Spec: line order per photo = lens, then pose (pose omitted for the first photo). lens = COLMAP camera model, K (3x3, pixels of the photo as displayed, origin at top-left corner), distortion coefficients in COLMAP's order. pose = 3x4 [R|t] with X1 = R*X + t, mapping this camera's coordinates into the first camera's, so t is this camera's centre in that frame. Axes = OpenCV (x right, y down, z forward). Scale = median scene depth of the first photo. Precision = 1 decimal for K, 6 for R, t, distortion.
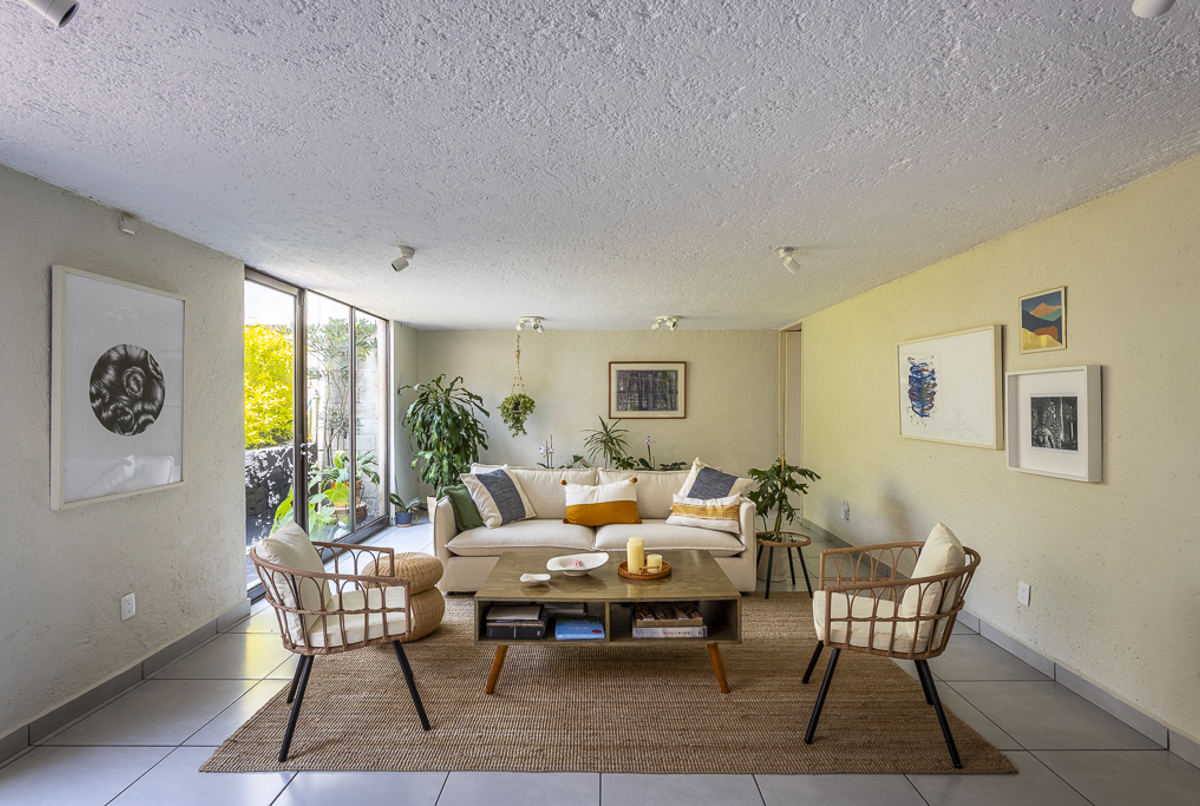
lens RADIAL K [[576.4, 0, 597.7], [0, 576.4, 408.2], [0, 0, 1]] dist [0.004727, 0.002925]
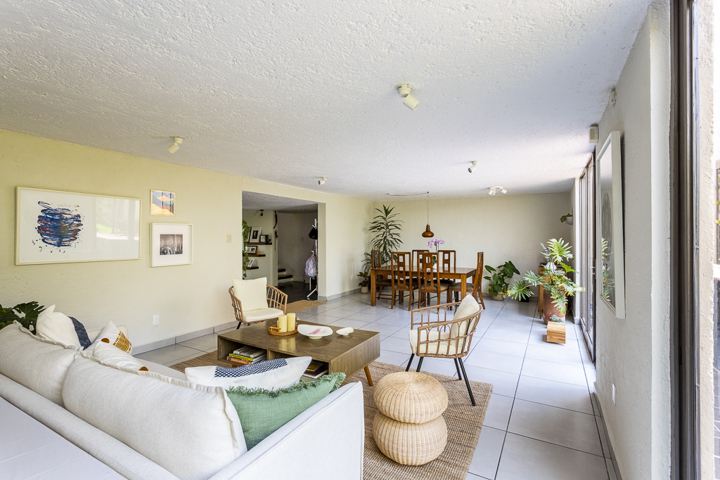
lens RADIAL K [[342.1, 0, 360.4], [0, 342.1, 235.7], [0, 0, 1]] dist [-0.002638, 0.004410]
pose [[-0.876091, 0.002022, 0.482142, -0.559567], [0.004709, 0.999979, 0.004364, -0.013302], [-0.482123, 0.006094, -0.876082, 1.592952]]
